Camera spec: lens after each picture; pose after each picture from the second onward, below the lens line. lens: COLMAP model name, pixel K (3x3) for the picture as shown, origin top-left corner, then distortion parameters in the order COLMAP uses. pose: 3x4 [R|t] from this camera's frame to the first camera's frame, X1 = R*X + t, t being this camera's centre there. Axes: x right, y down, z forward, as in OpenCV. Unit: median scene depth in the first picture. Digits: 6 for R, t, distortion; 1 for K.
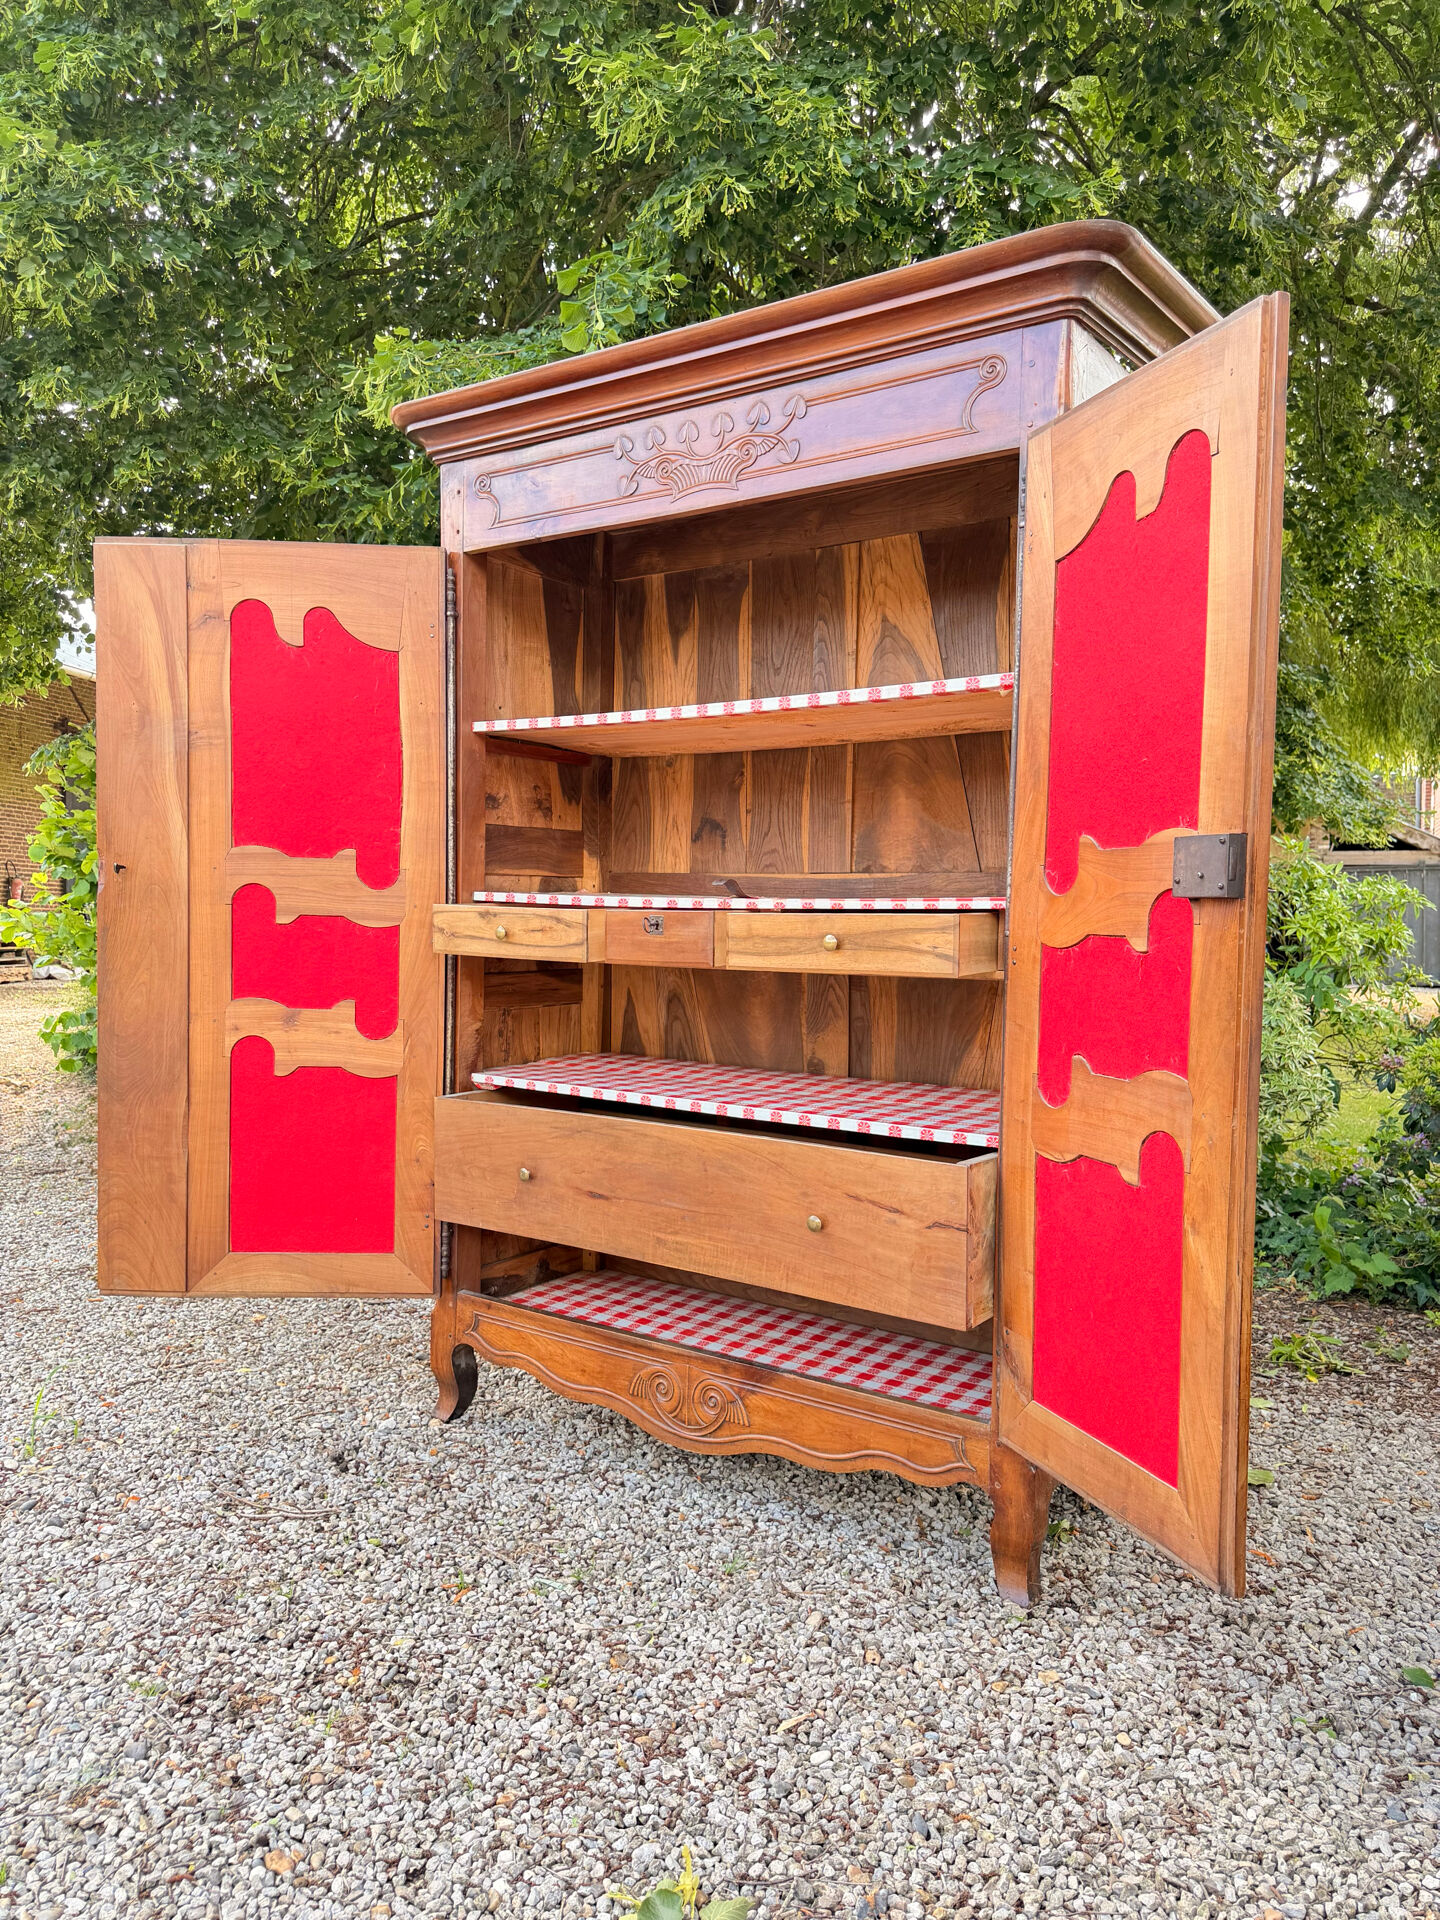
lens RADIAL K [[1340.2, 0, 747.5], [0, 1340.2, 992.6], [0, 0, 1]] dist [0.013947, -0.010912]
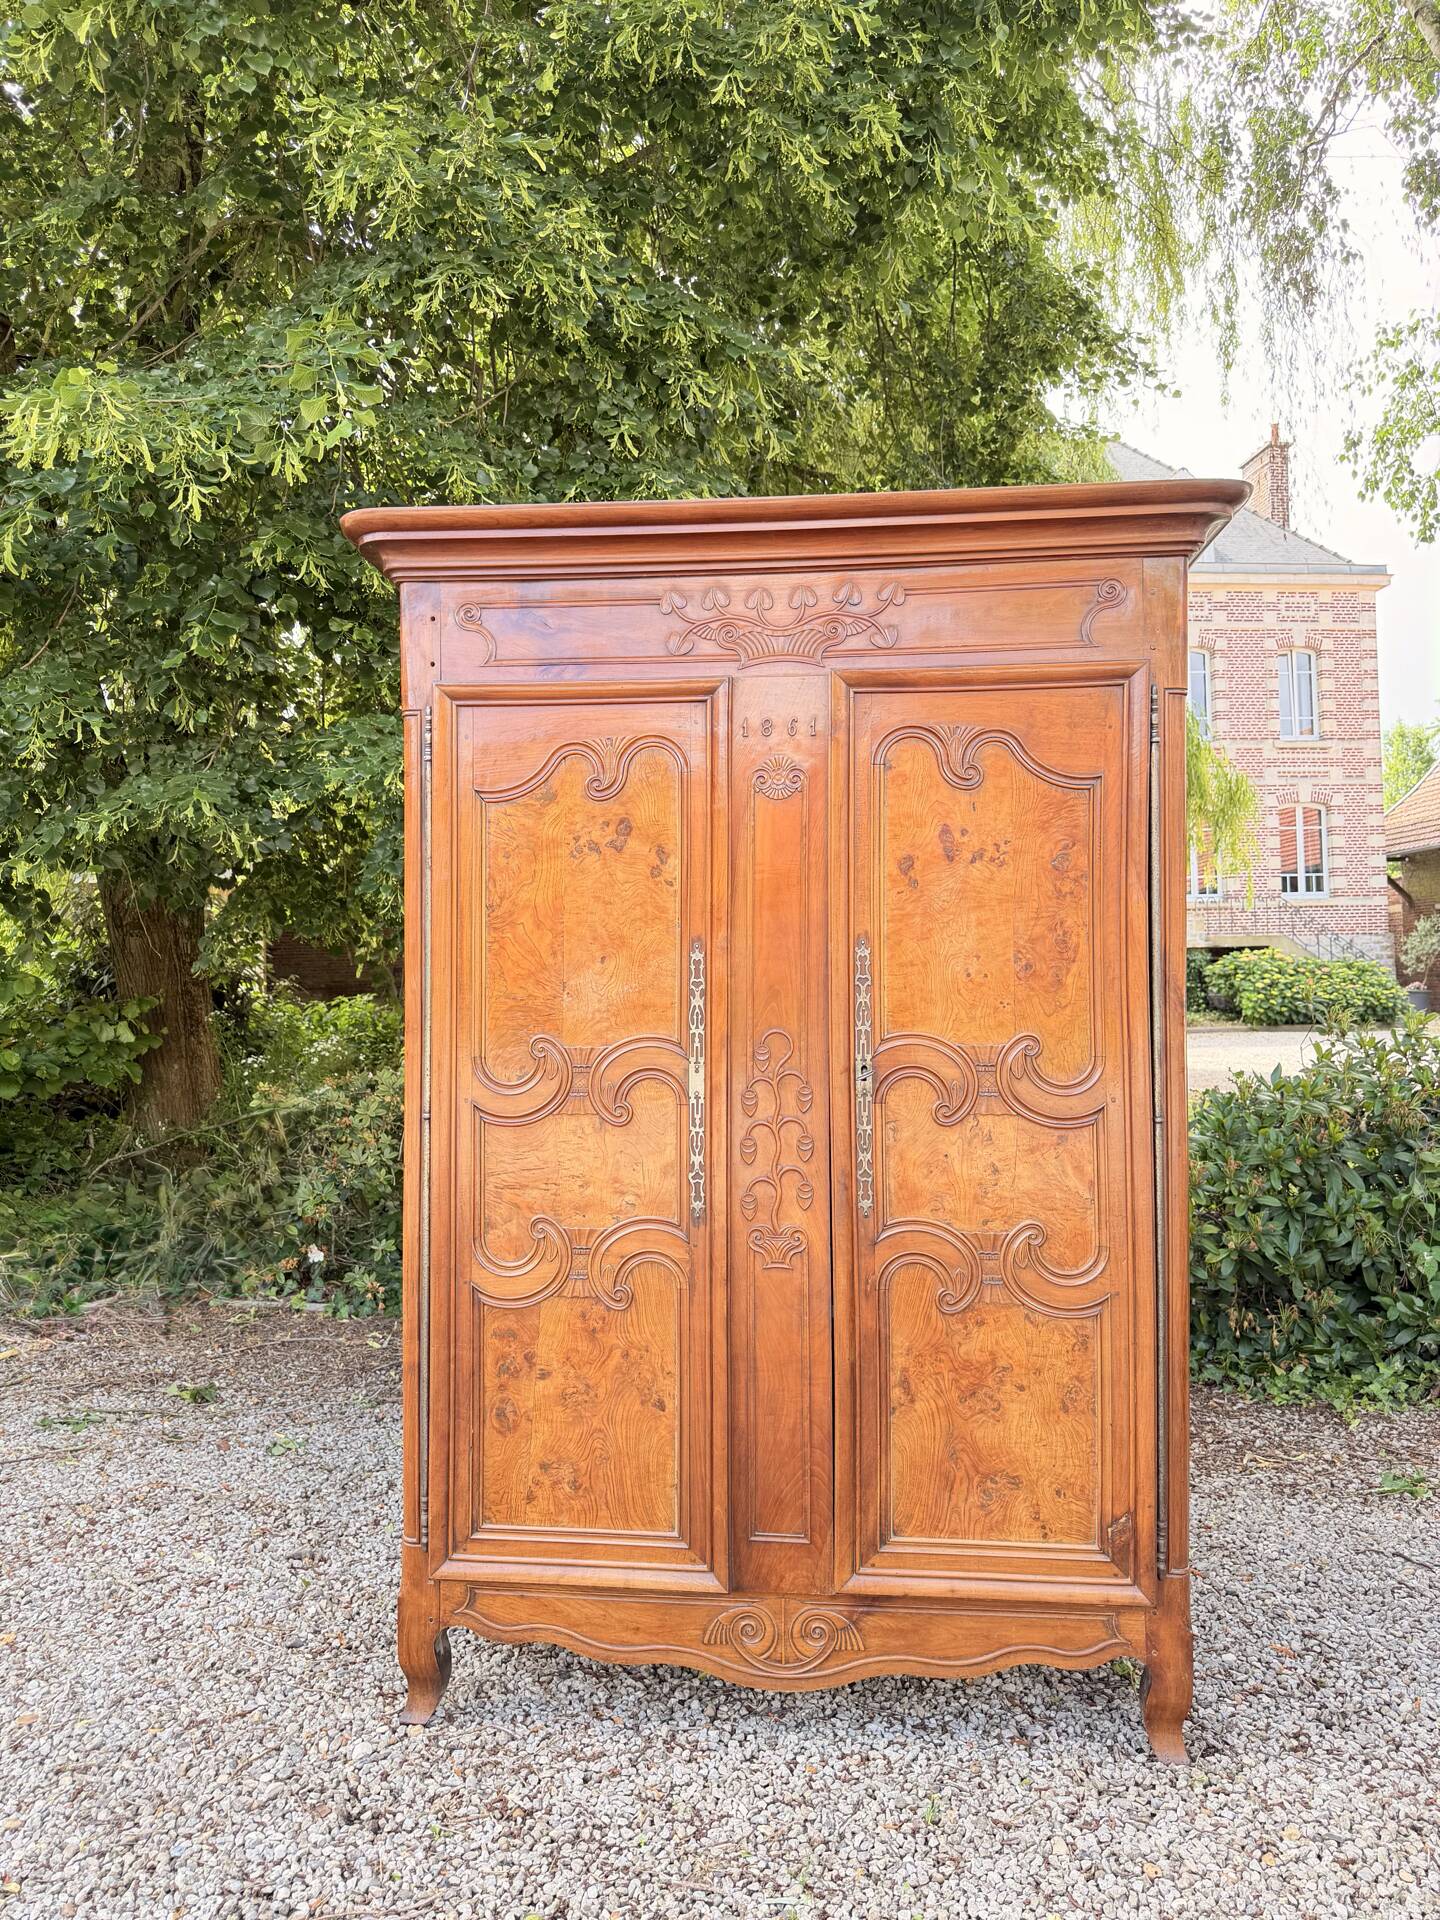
lens RADIAL K [[1340.2, 0, 705.3], [0, 1340.2, 964.4], [0, 0, 1]] dist [0.013947, -0.010912]
pose [[0.886277, -0.027692, 0.462326, -0.455630], [0.052394, 0.997798, -0.040673, -0.106838], [-0.460182, 0.060271, 0.885777, 0.166527]]
